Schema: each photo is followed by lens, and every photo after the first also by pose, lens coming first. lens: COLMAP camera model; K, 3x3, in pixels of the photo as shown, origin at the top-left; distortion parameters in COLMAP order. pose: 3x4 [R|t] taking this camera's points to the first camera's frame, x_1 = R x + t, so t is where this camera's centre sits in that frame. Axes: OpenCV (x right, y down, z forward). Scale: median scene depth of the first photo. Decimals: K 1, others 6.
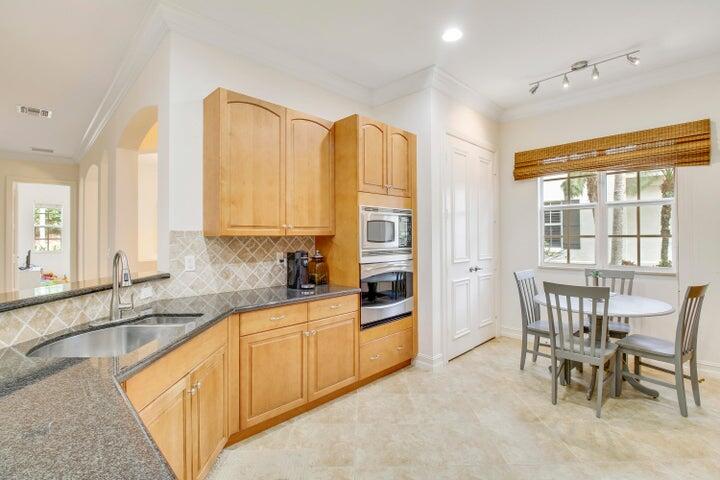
lens RADIAL K [[337.1, 0, 366.9], [0, 337.1, 235.6], [0, 0, 1]] dist [-0.003812, -0.007335]
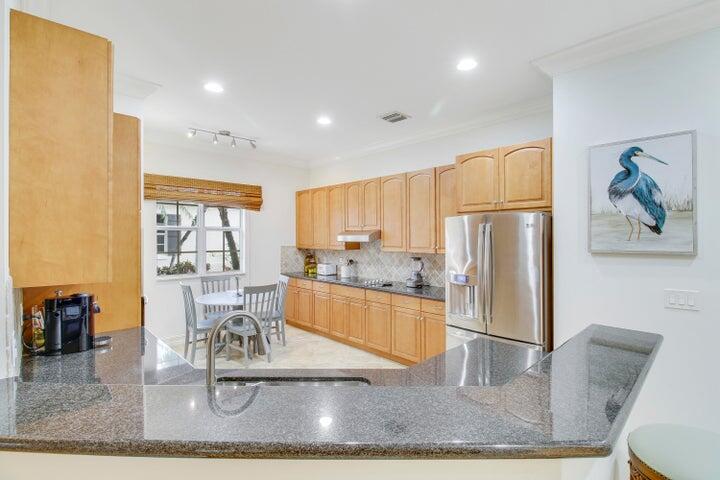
lens RADIAL K [[337.1, 0, 360.1], [0, 337.1, 236.0], [0, 0, 1]] dist [-0.003812, -0.007335]
pose [[0.017898, 0.011698, 0.999771, -0.893239], [-0.005705, 0.999916, -0.011598, -0.066511], [-0.999824, -0.005496, 0.017963, 0.459378]]
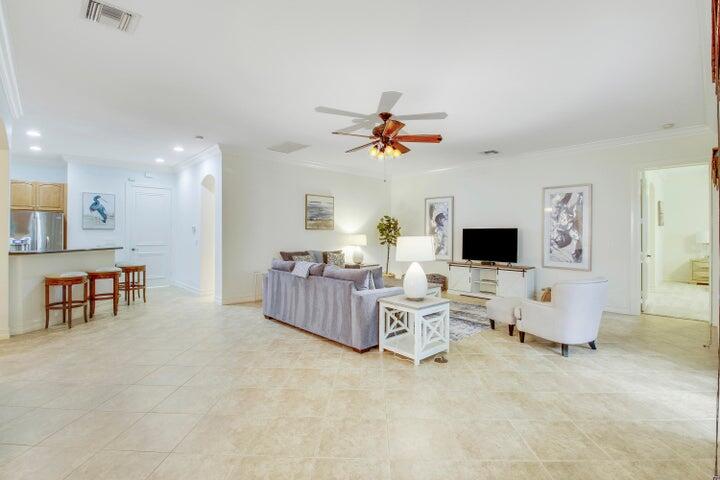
lens RADIAL K [[337.1, 0, 359.0], [0, 337.1, 232.9], [0, 0, 1]] dist [-0.003812, -0.007335]
pose [[-0.999175, 0.002324, 0.040552, -2.241971], [0.001949, 0.999955, -0.009298, 0.025206], [-0.040572, -0.009212, -0.999134, 2.384288]]
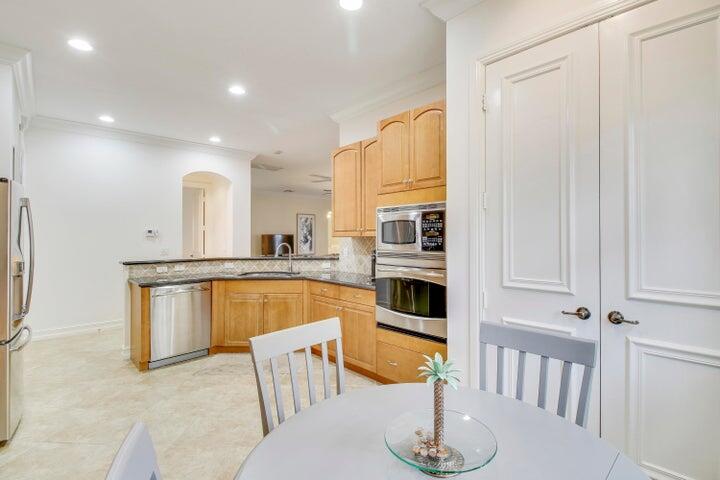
lens RADIAL K [[337.1, 0, 364.3], [0, 337.1, 234.1], [0, 0, 1]] dist [-0.003812, -0.007335]
pose [[-0.030977, -0.003250, -0.999515, 1.077998], [0.012266, 0.999918, -0.003631, -0.005328], [0.999445, -0.012372, -0.030934, 1.033917]]
